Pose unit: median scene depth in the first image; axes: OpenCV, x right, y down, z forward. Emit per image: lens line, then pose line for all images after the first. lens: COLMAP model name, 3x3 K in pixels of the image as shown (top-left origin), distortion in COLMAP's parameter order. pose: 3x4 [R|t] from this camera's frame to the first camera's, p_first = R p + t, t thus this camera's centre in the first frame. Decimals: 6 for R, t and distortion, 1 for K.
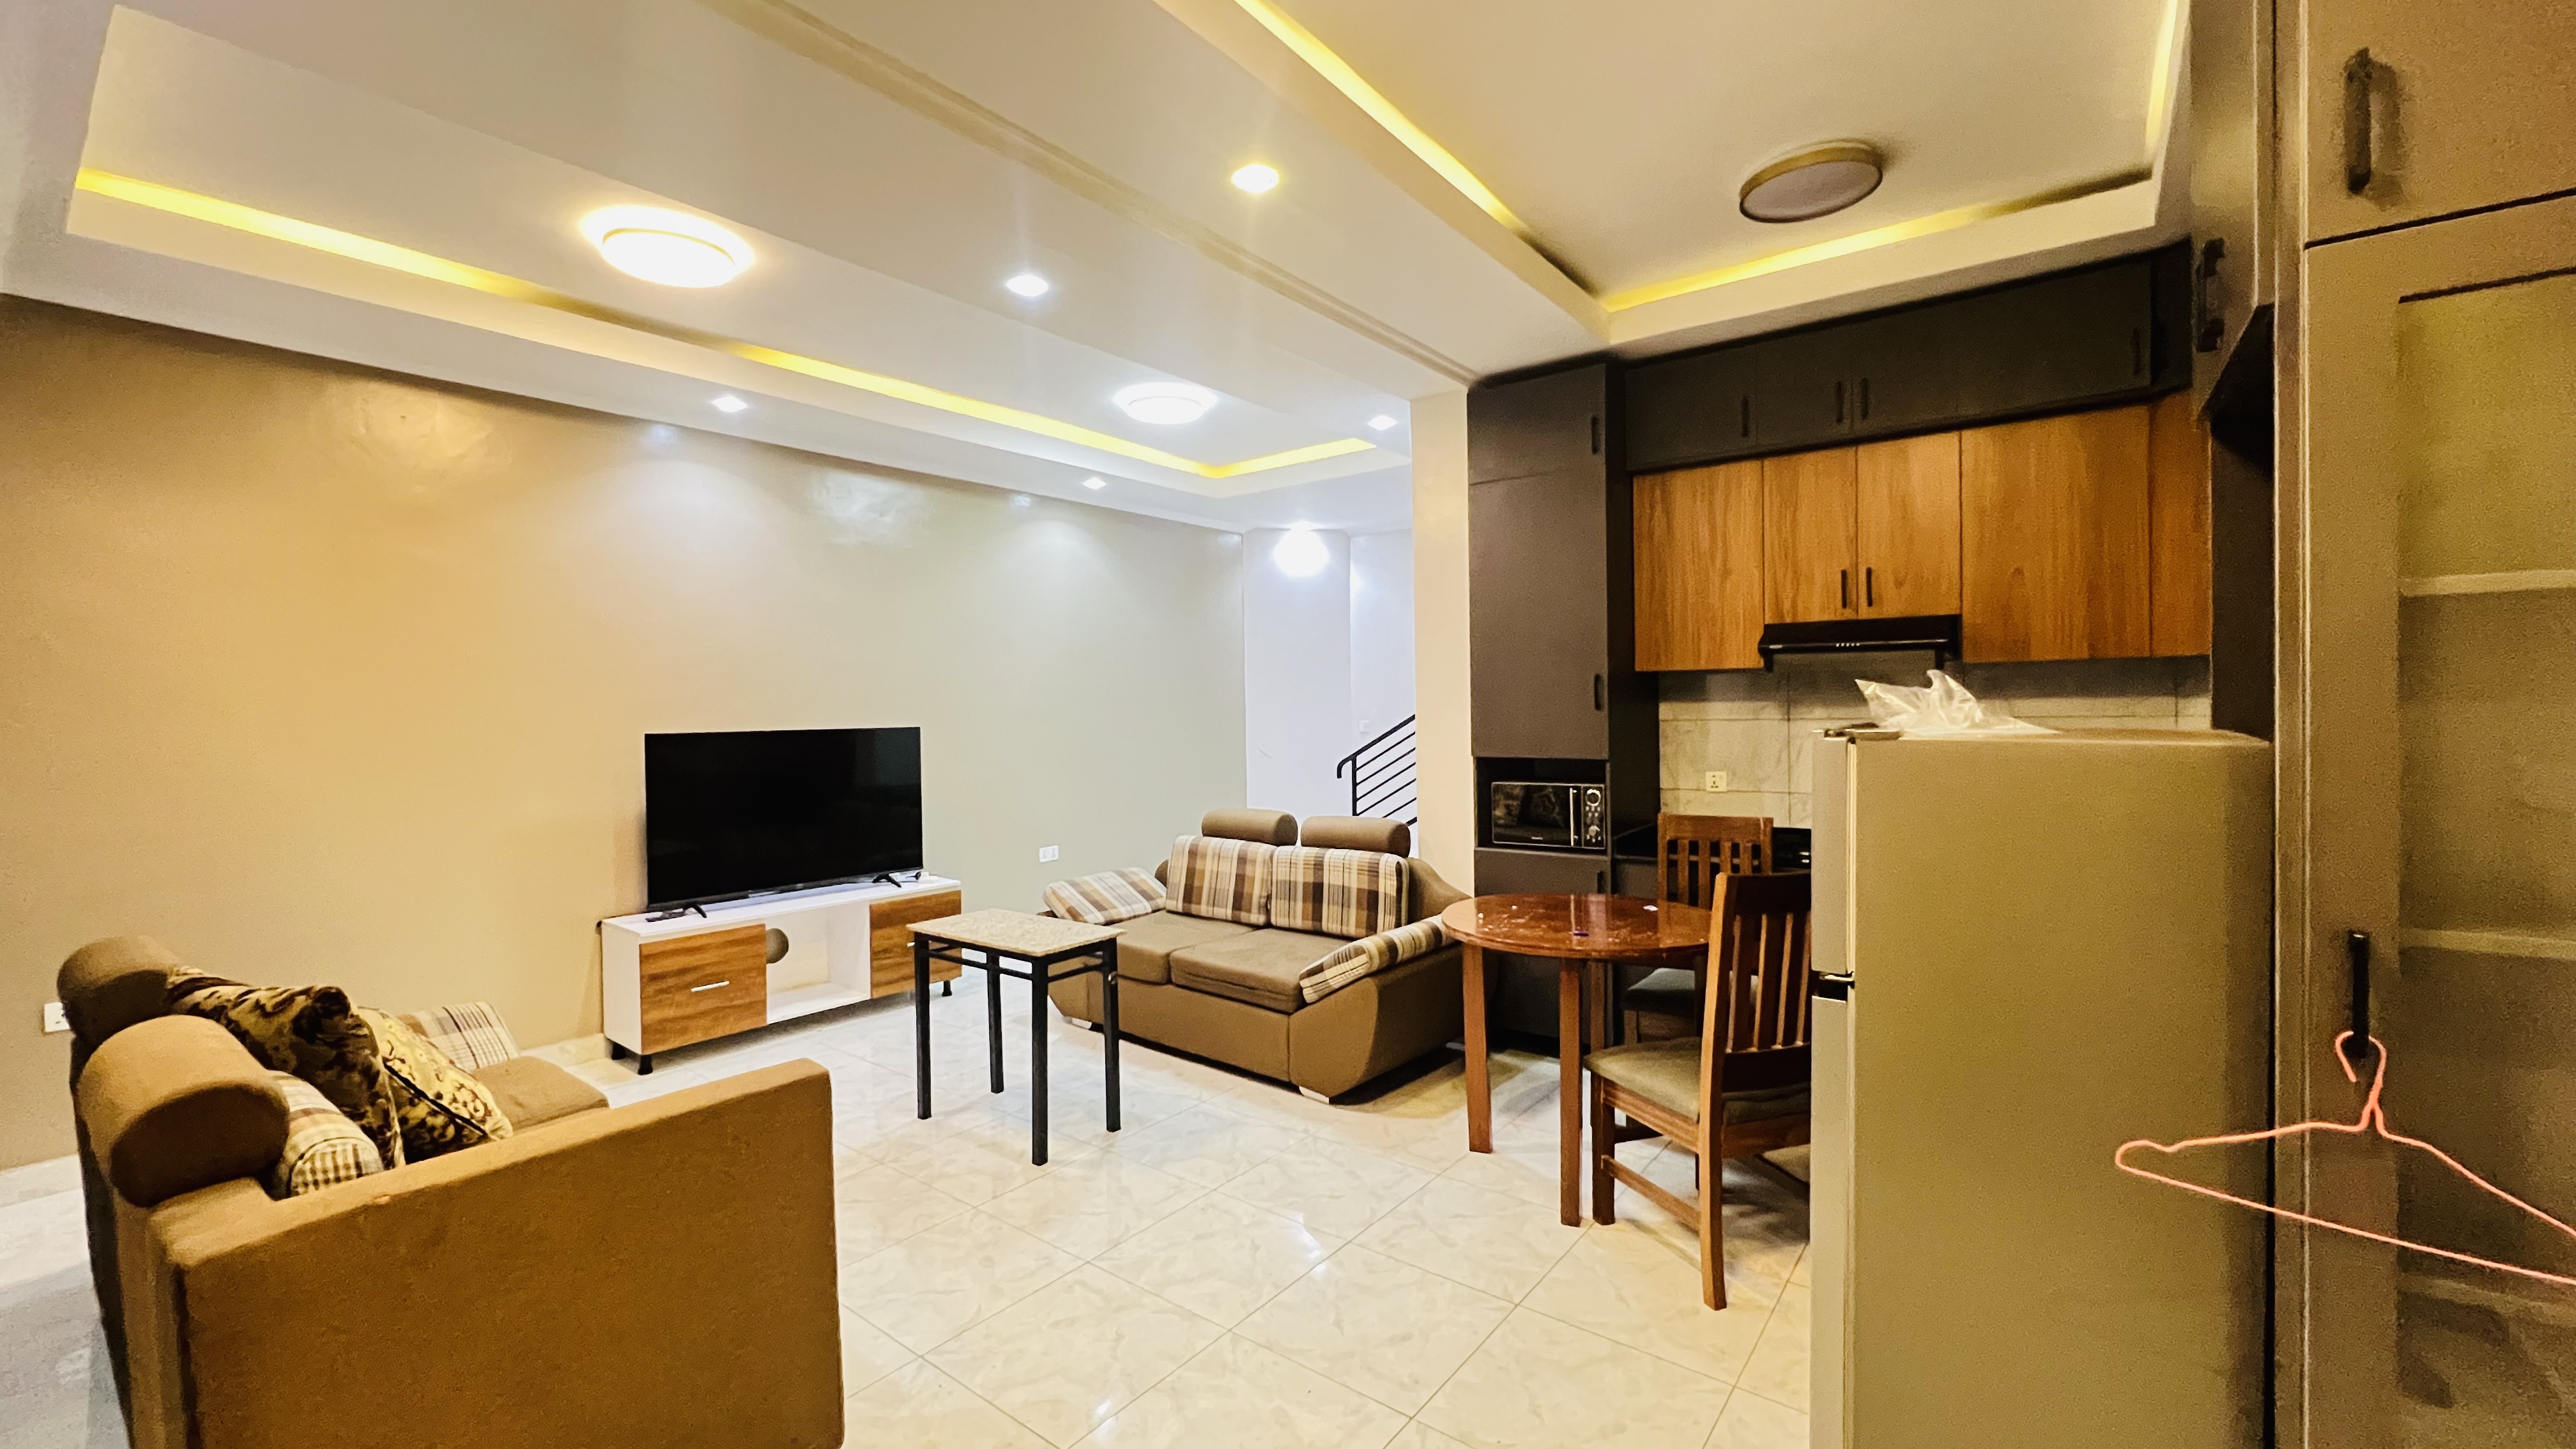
lens RADIAL K [[1031.0, 0, 1281.6], [0, 1031.0, 714.4], [0, 0, 1]] dist [0.000260, 0.000330]
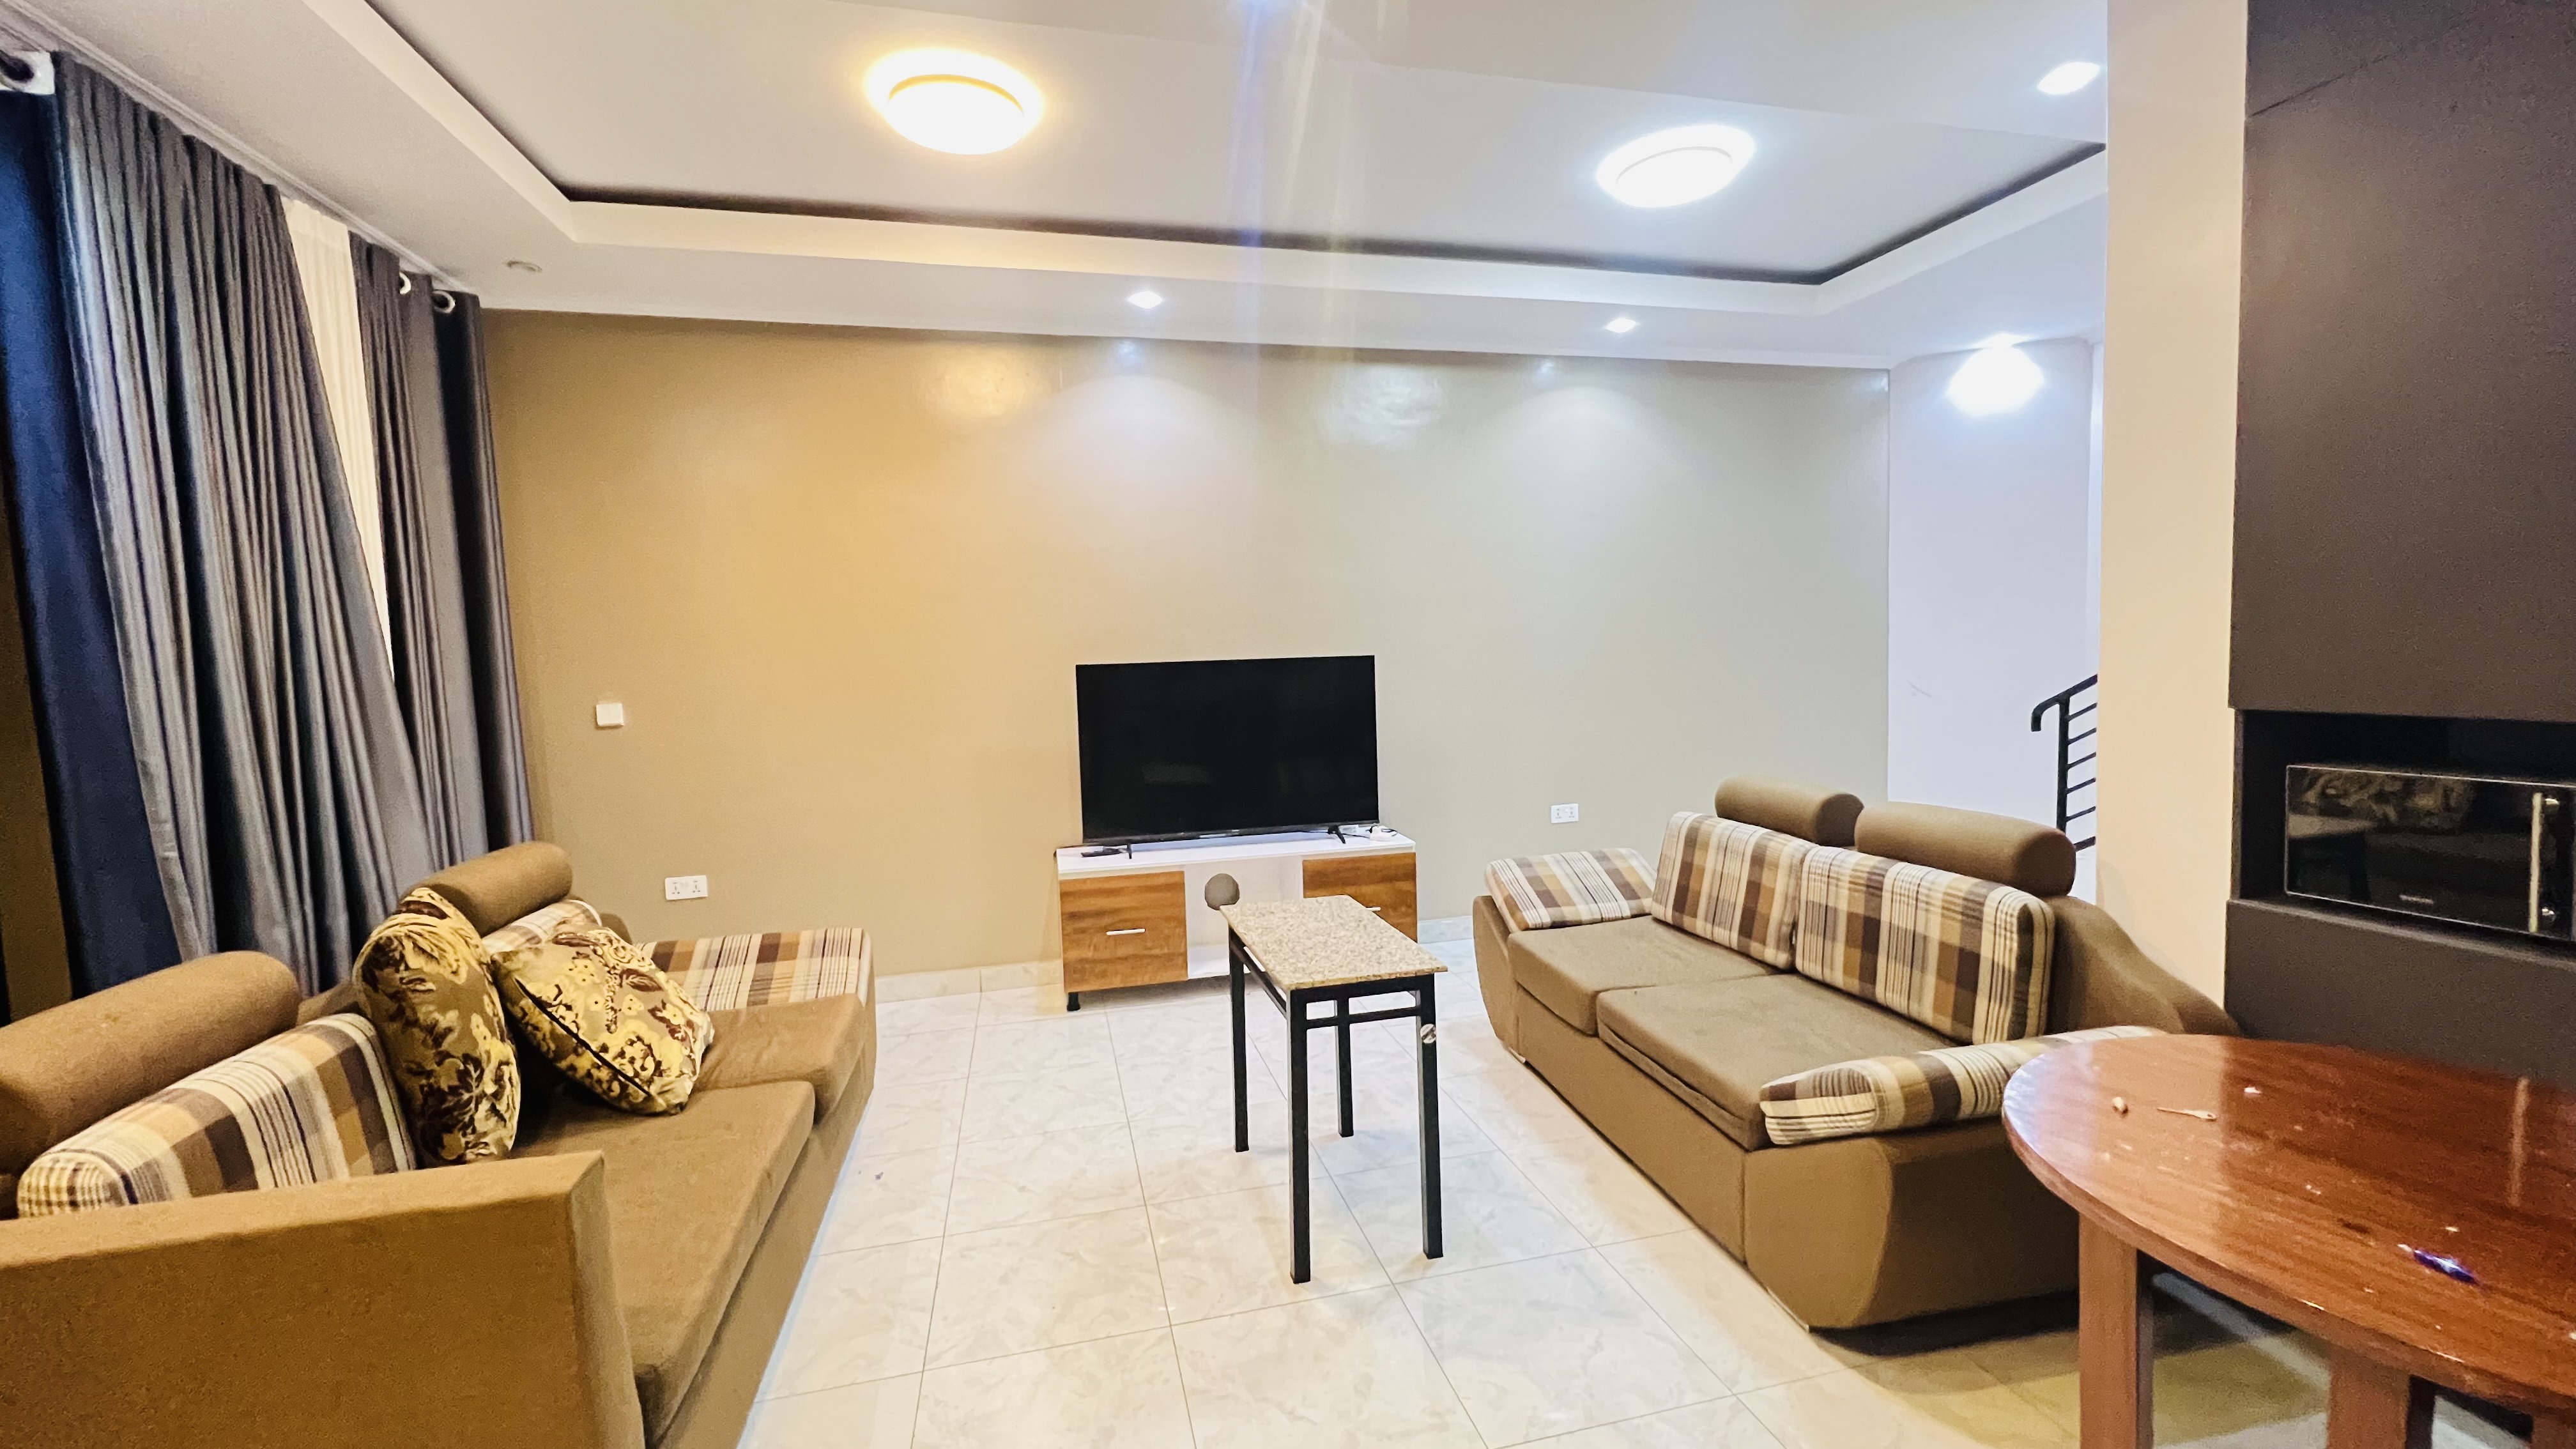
lens RADIAL K [[1031.0, 0, 1283.0], [0, 1031.0, 719.8], [0, 0, 1]] dist [0.000260, 0.000330]
pose [[0.786537, 0.030698, -0.616779, 0.133983], [0.015237, 0.997495, 0.069077, 0.006872], [0.617355, -0.063729, 0.784099, 0.357516]]
